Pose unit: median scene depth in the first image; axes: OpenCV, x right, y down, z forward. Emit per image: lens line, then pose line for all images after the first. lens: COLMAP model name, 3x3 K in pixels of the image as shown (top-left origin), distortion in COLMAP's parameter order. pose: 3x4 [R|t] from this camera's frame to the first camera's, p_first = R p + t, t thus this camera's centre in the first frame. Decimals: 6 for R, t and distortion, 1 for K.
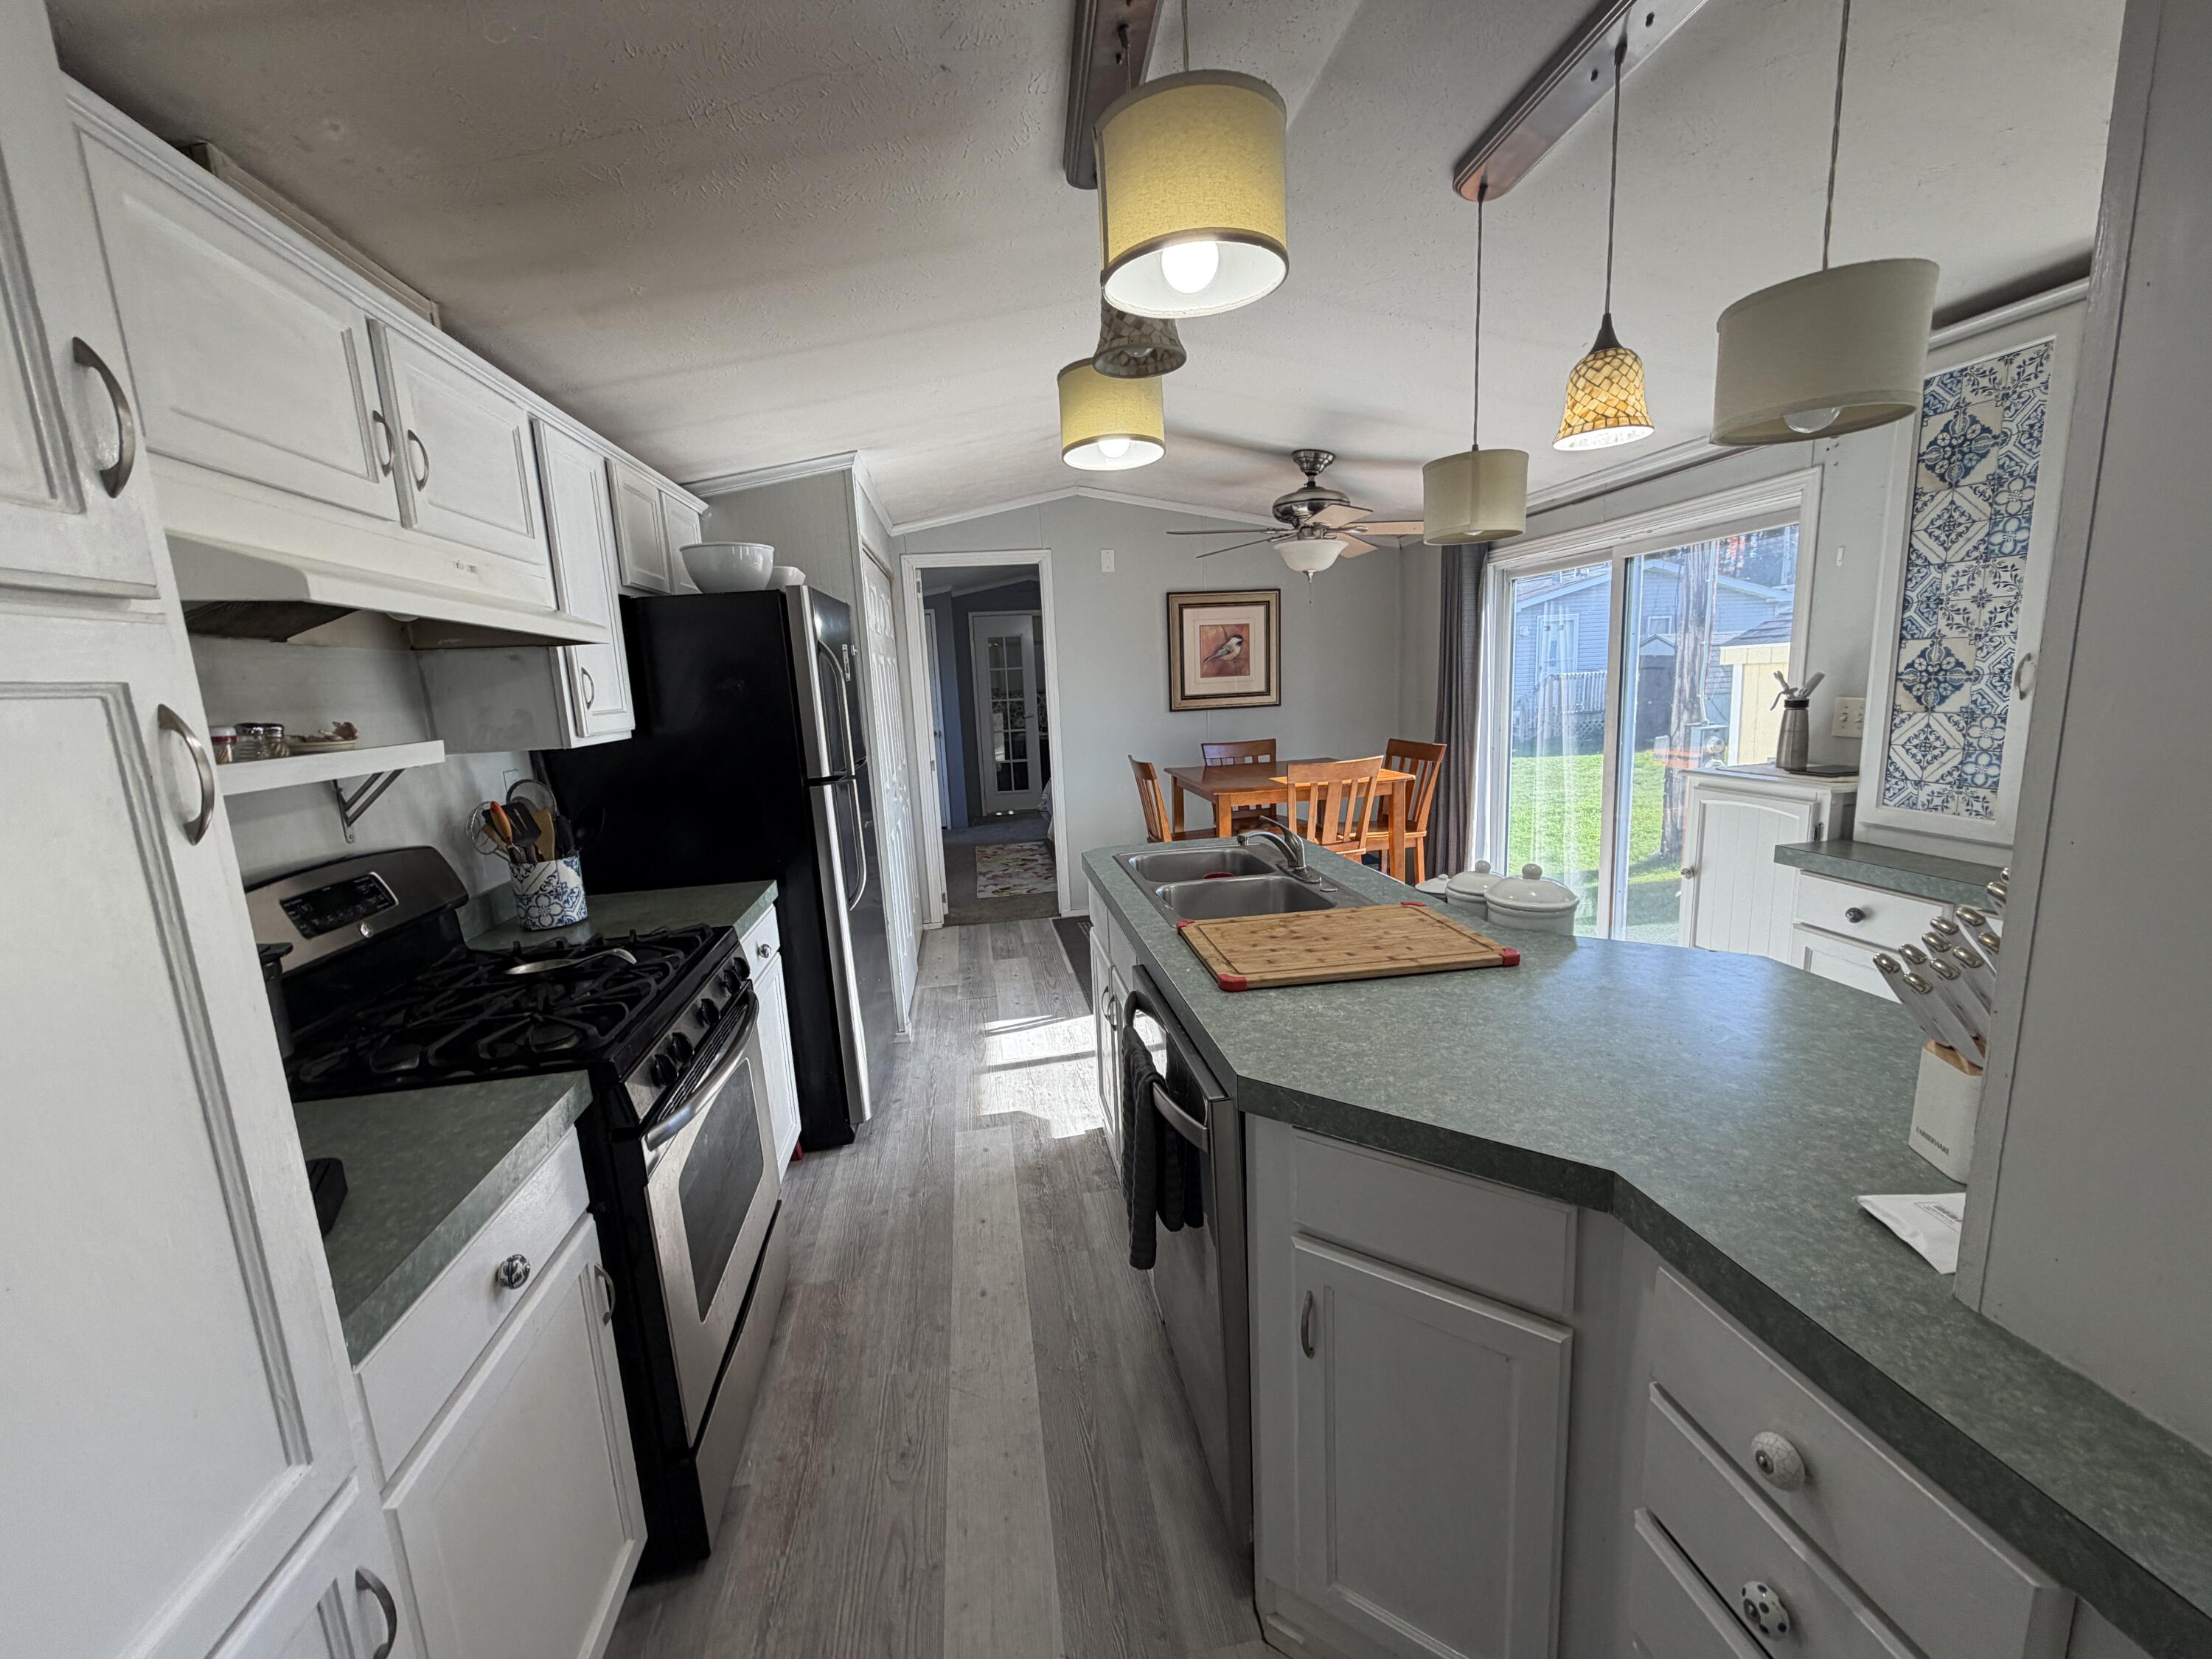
lens RADIAL K [[882.0, 0, 1098.0], [0, 882.0, 829.5], [0, 0, 1]] dist [-0.000095, 0.000067]
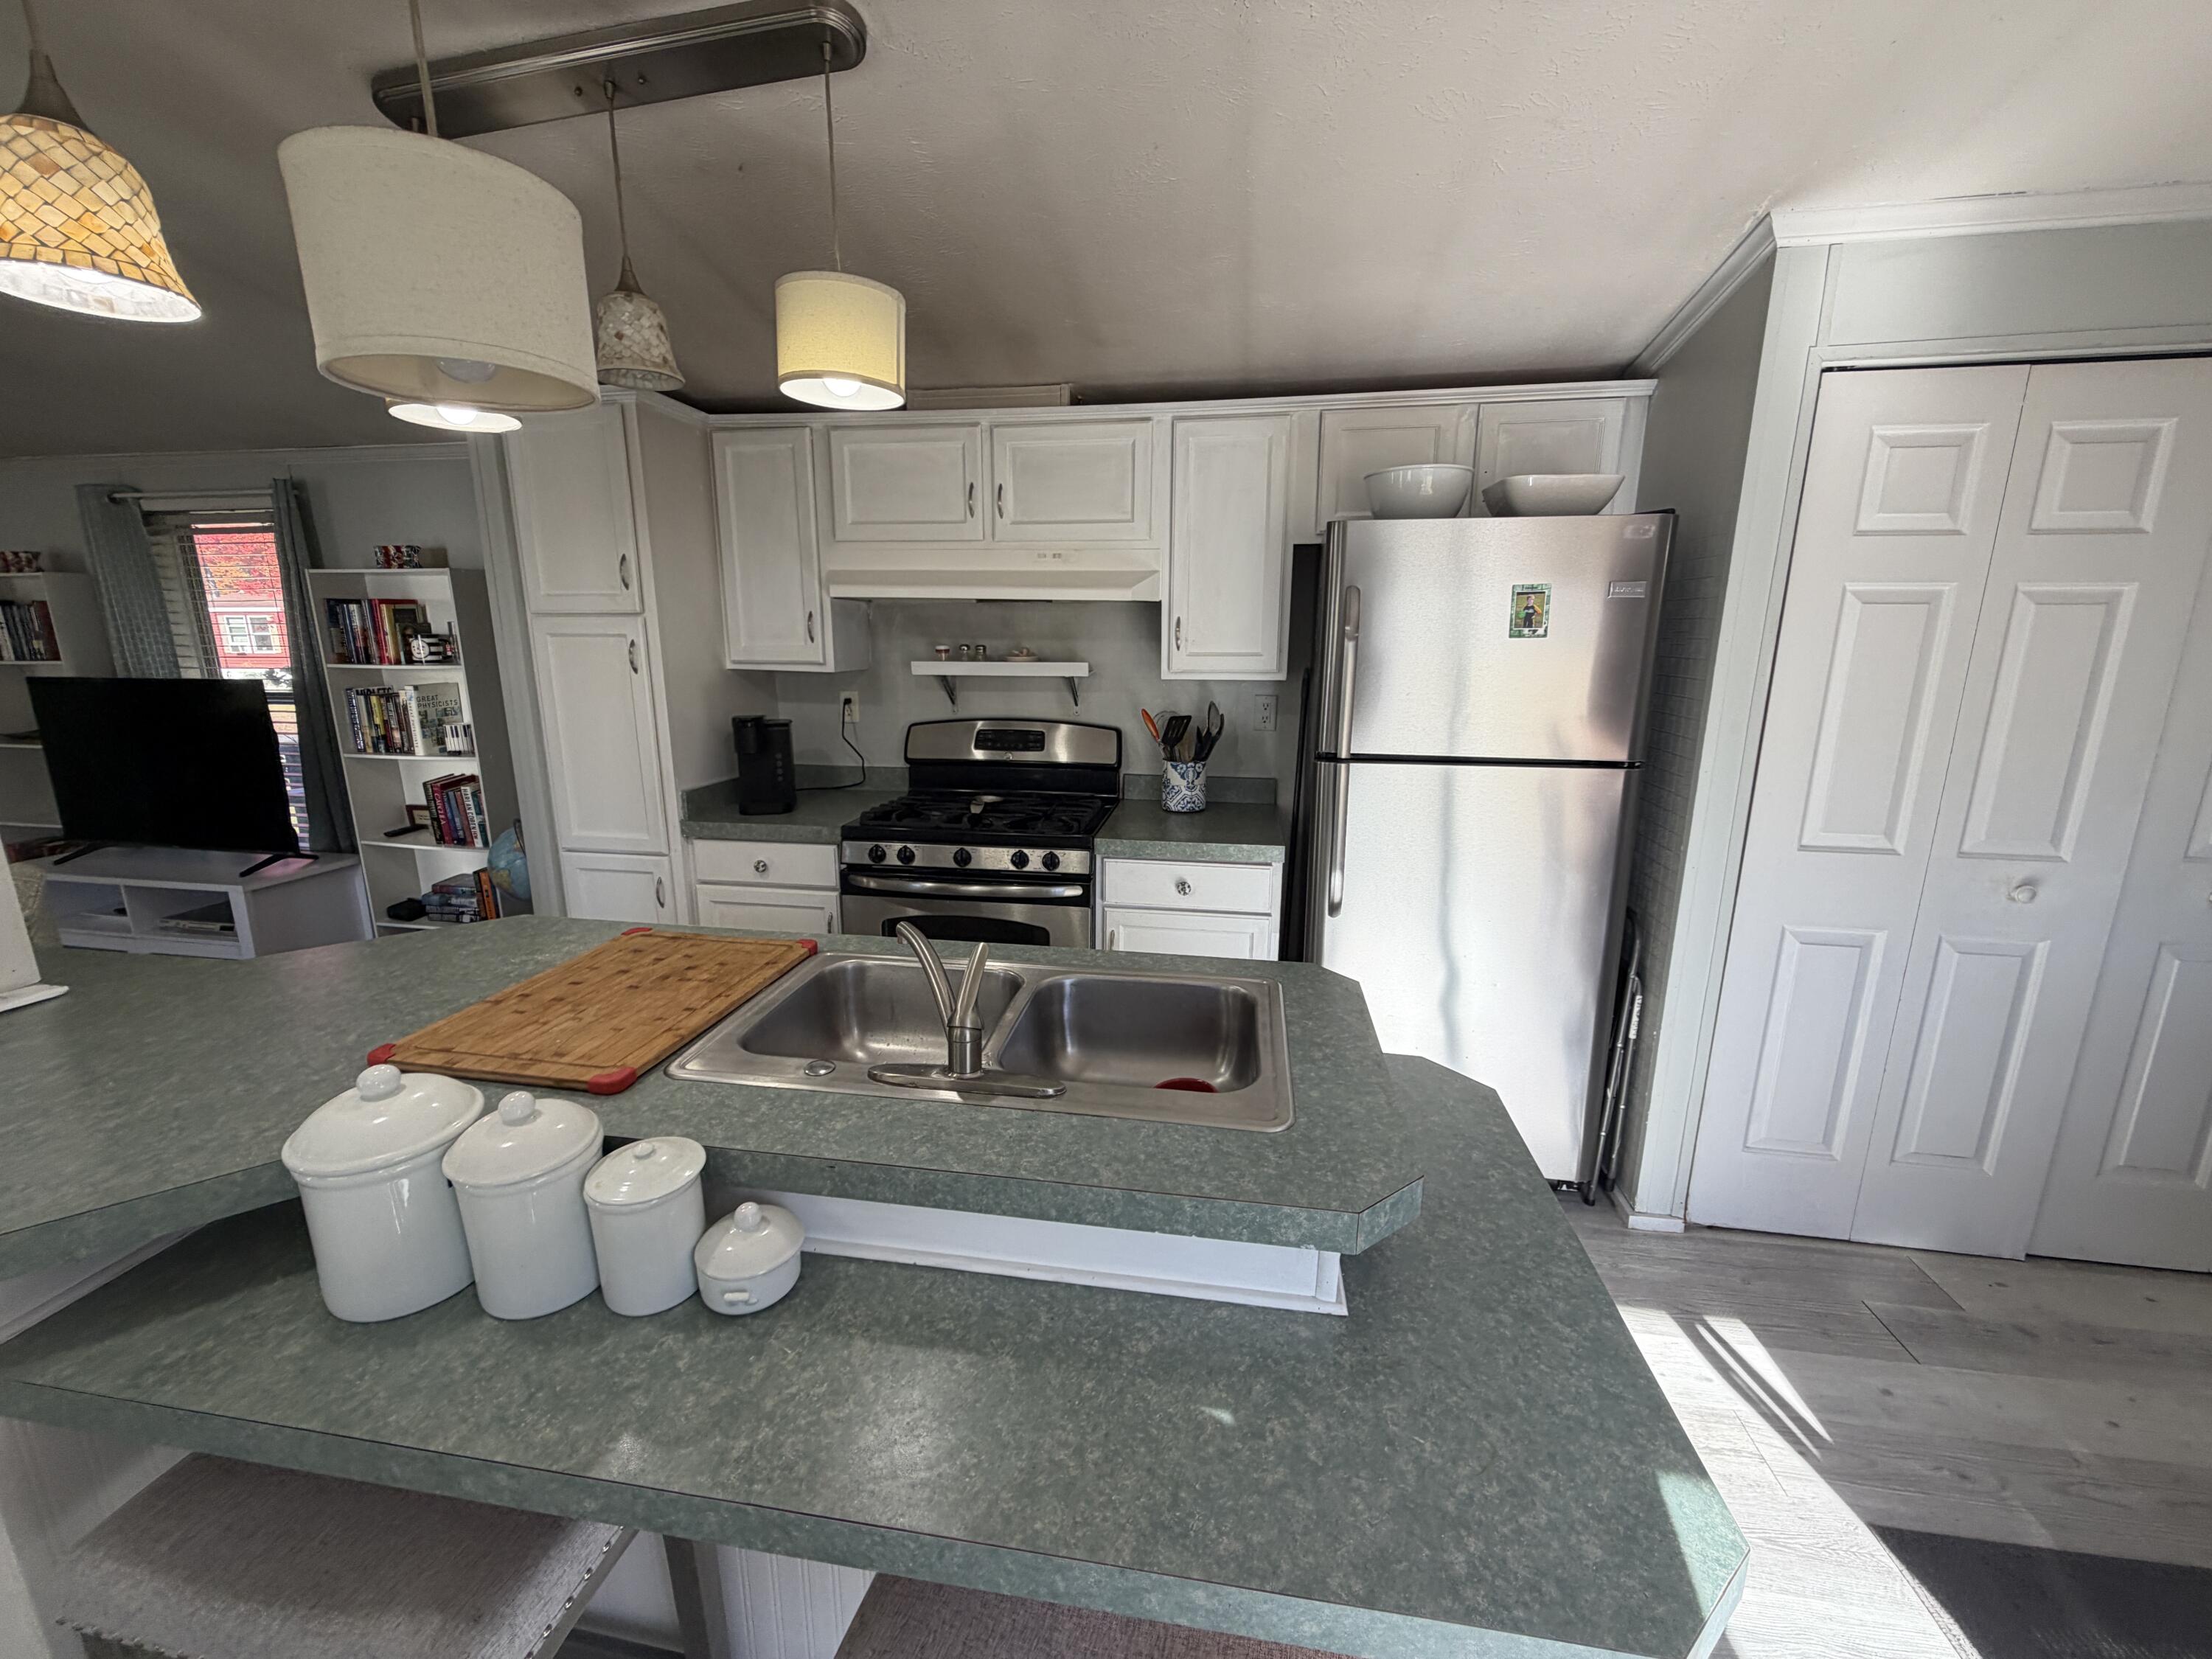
lens RADIAL K [[882.0, 0, 1098.0], [0, 882.0, 829.5], [0, 0, 1]] dist [-0.000095, 0.000067]
pose [[-0.302065, 0.260173, -0.917097, 0.819326], [-0.149637, 0.937170, 0.315154, -0.332760], [0.941470, 0.232428, -0.244155, 1.518525]]
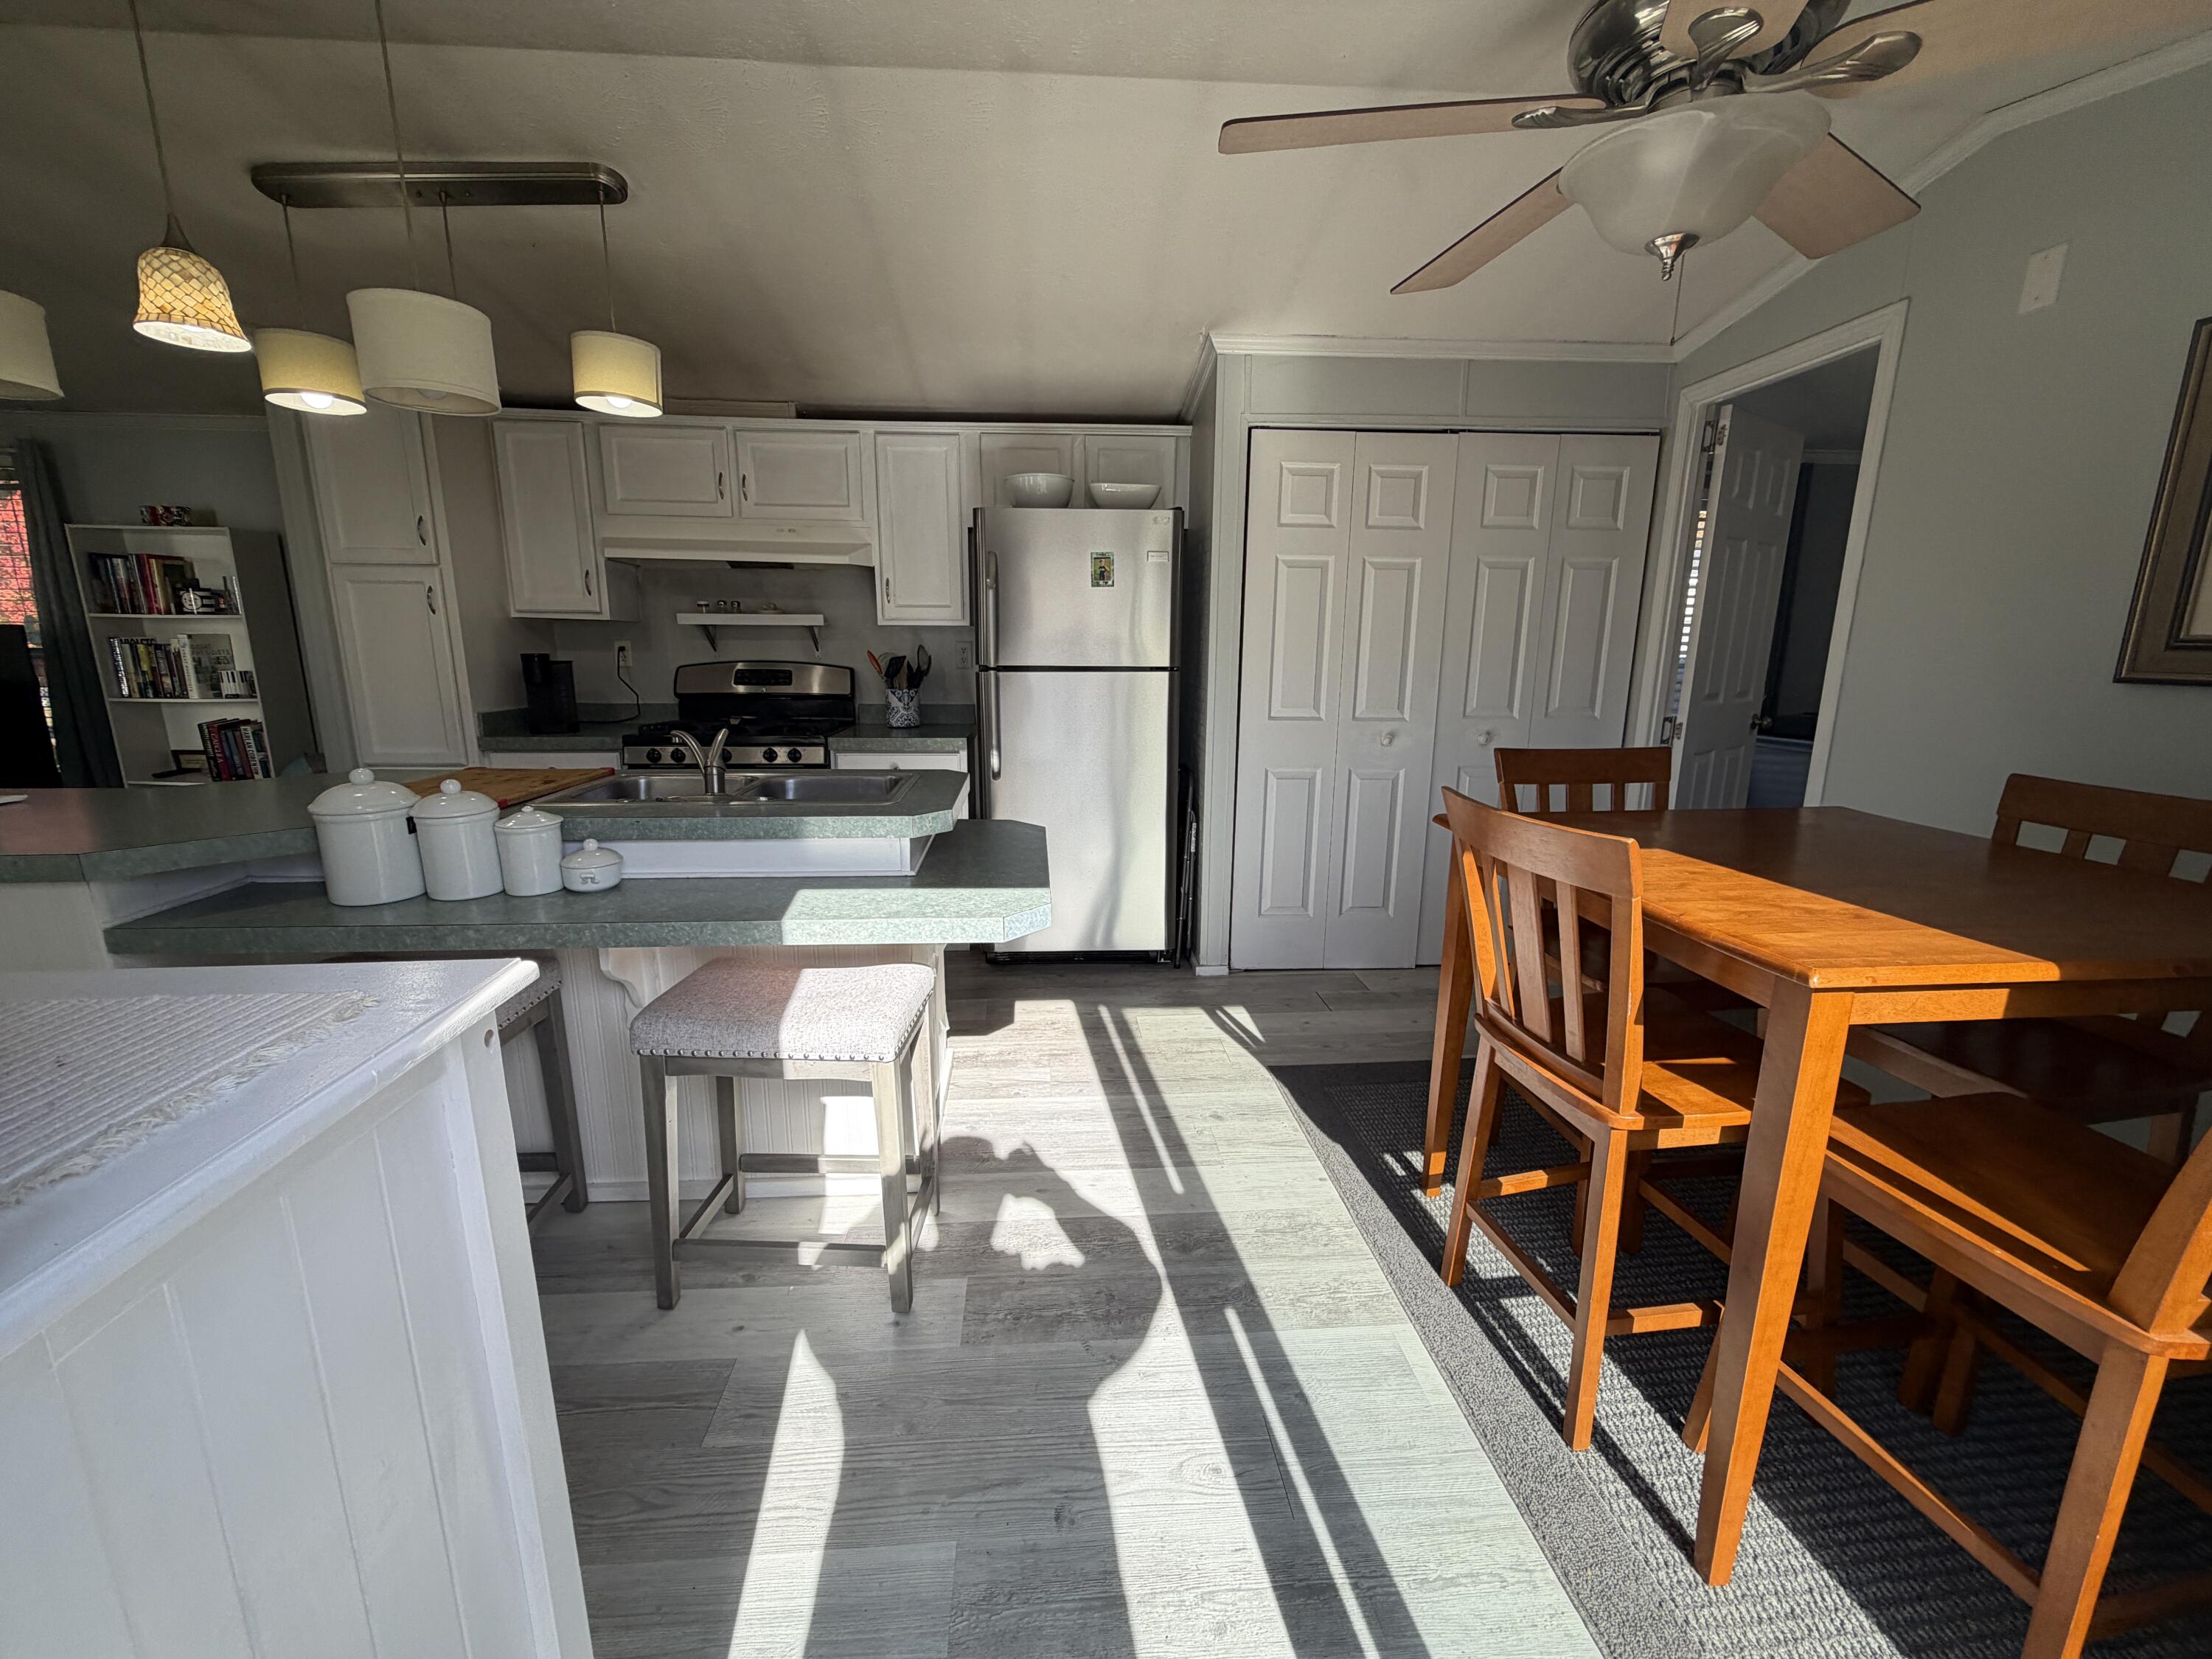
lens RADIAL K [[882.0, 0, 1098.0], [0, 882.0, 829.5], [0, 0, 1]] dist [-0.000095, 0.000067]
pose [[-0.077034, 0.257437, -0.963220, 1.384926], [-0.174140, 0.947767, 0.267234, -0.298289], [0.981703, 0.188321, -0.028180, 1.842060]]
